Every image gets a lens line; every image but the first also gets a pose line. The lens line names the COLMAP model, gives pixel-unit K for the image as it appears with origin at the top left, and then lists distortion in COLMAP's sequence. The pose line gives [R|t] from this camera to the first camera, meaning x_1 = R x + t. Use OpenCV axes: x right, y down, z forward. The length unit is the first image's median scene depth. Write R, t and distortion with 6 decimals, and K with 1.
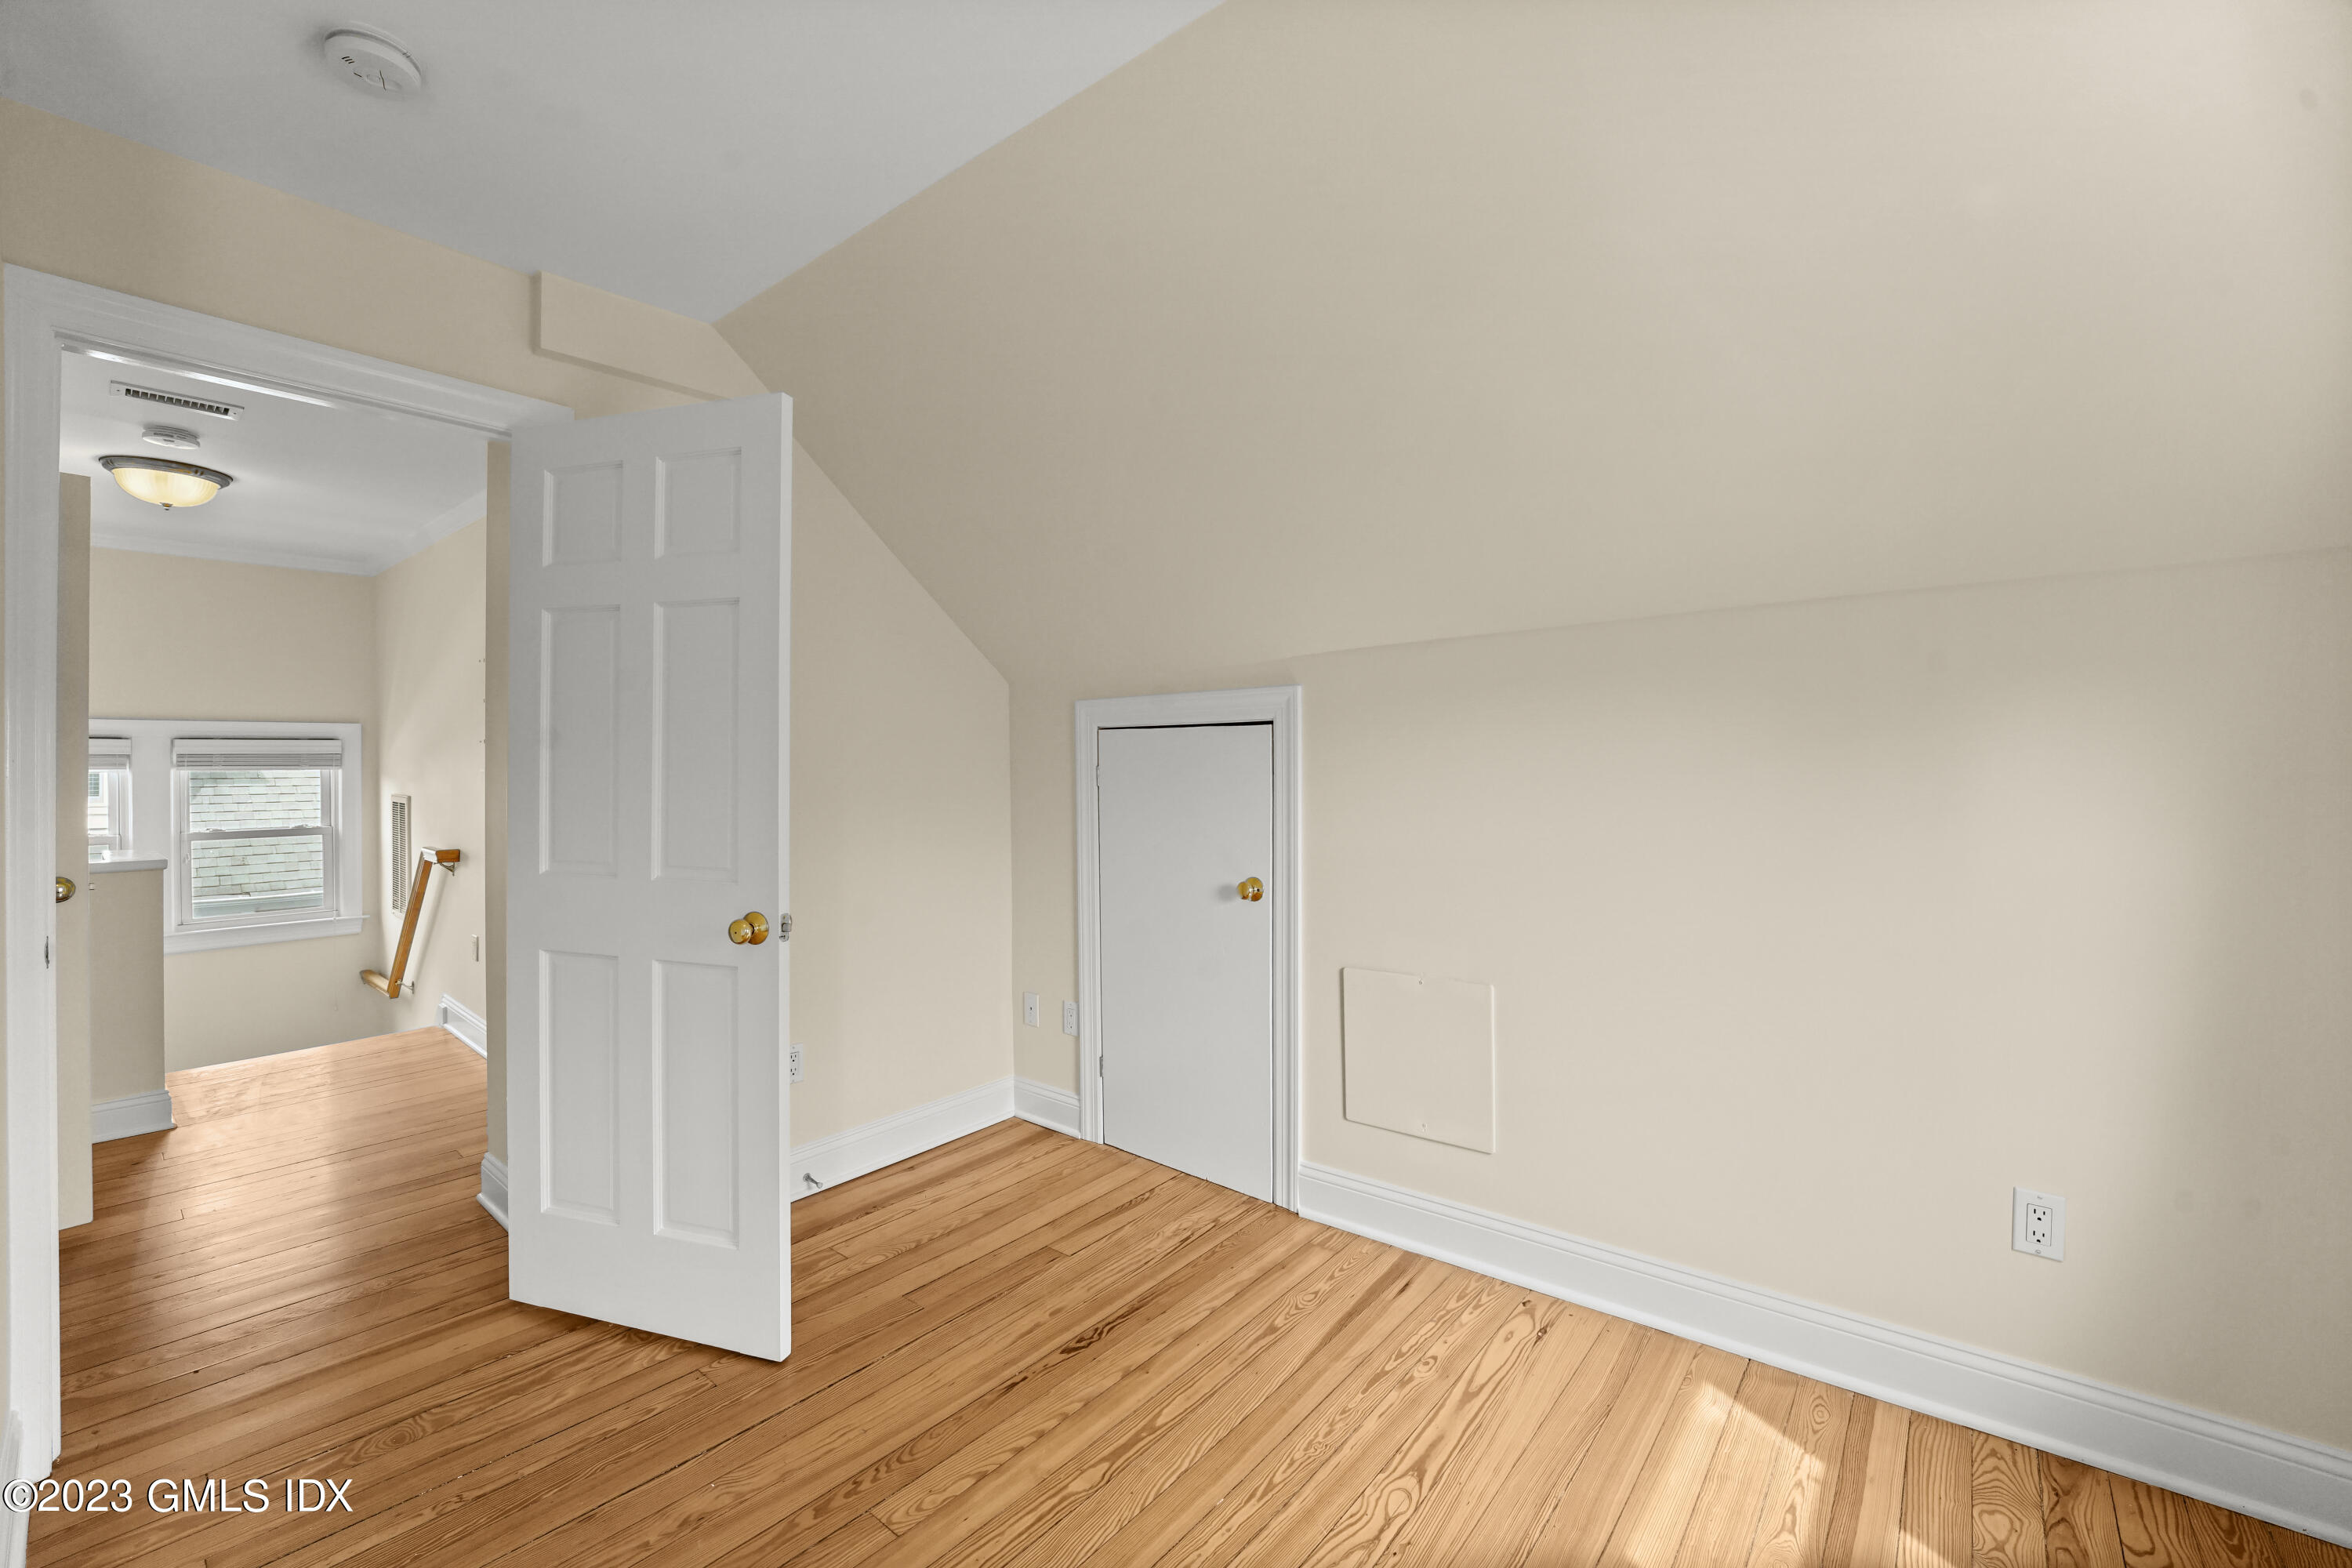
lens RADIAL K [[967.2, 0, 1167.5], [0, 967.2, 774.3], [0, 0, 1]] dist [-0.024944, 0.000501]
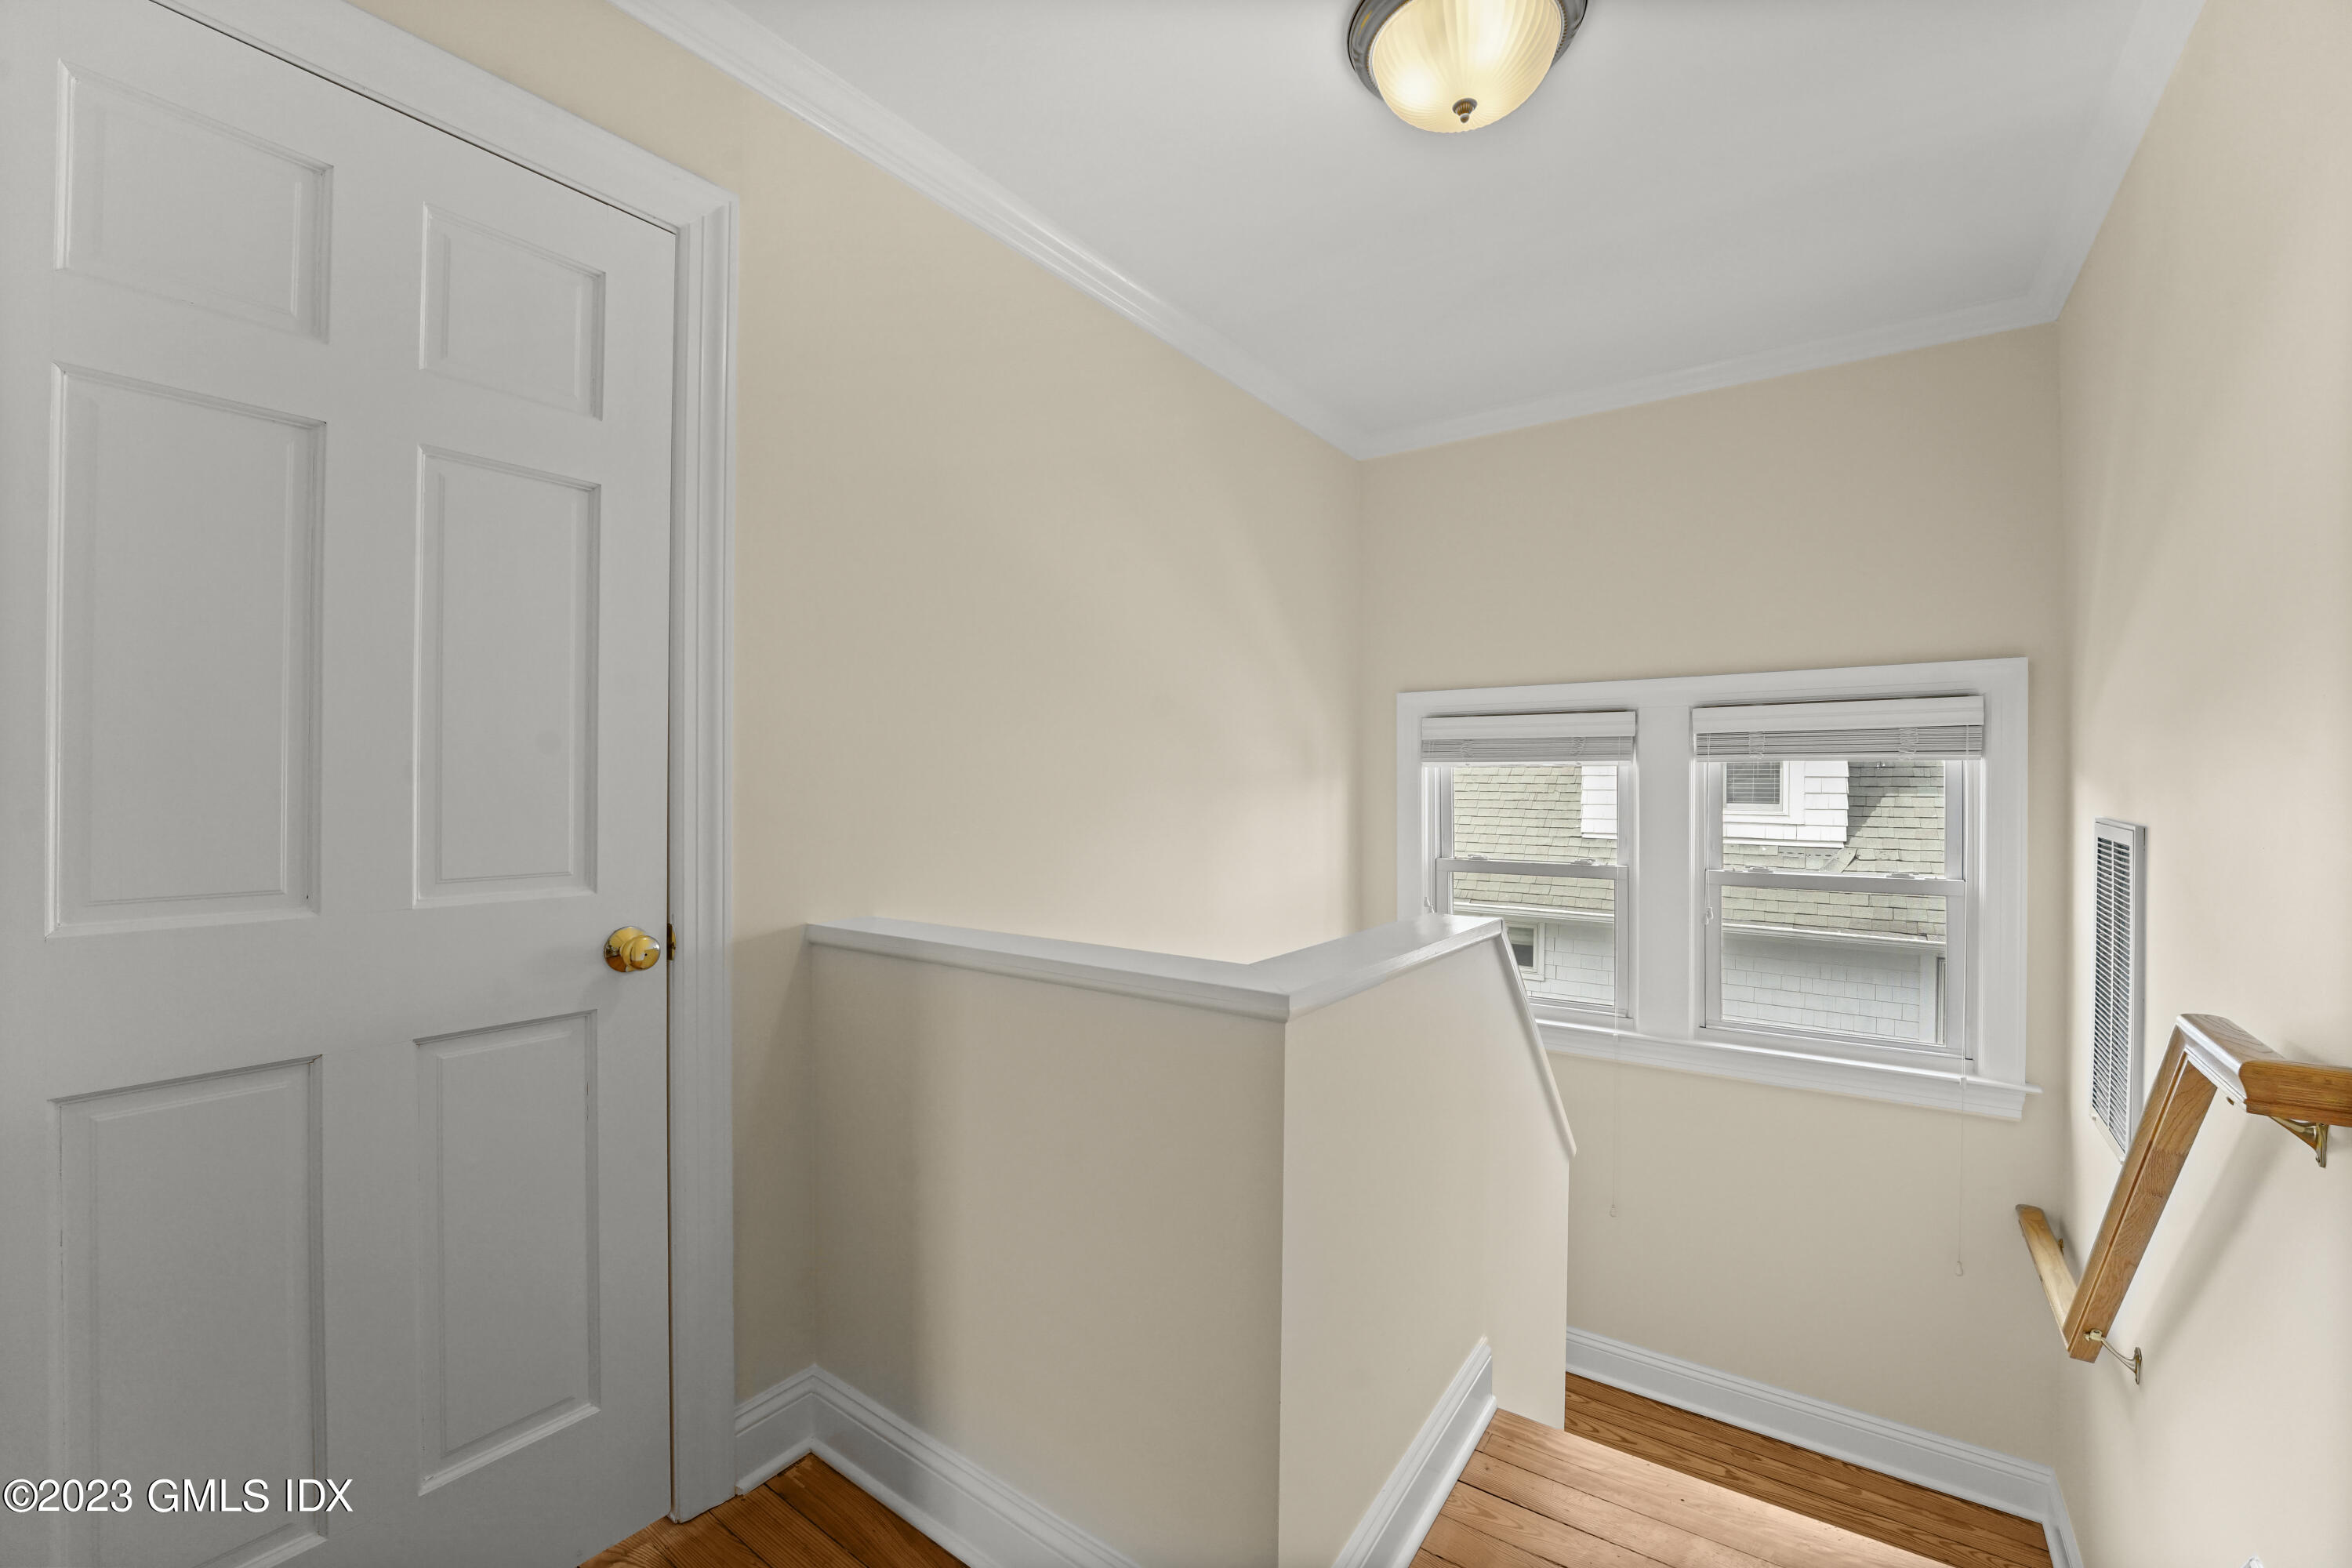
lens RADIAL K [[967.2, 0, 1167.5], [0, 967.2, 774.3], [0, 0, 1]] dist [-0.024944, 0.000501]
pose [[0.081905, -0.002090, -0.996638, -0.457420], [-0.012786, 0.999913, -0.003148, 0.008843], [0.996558, 0.013001, 0.081871, 0.585178]]
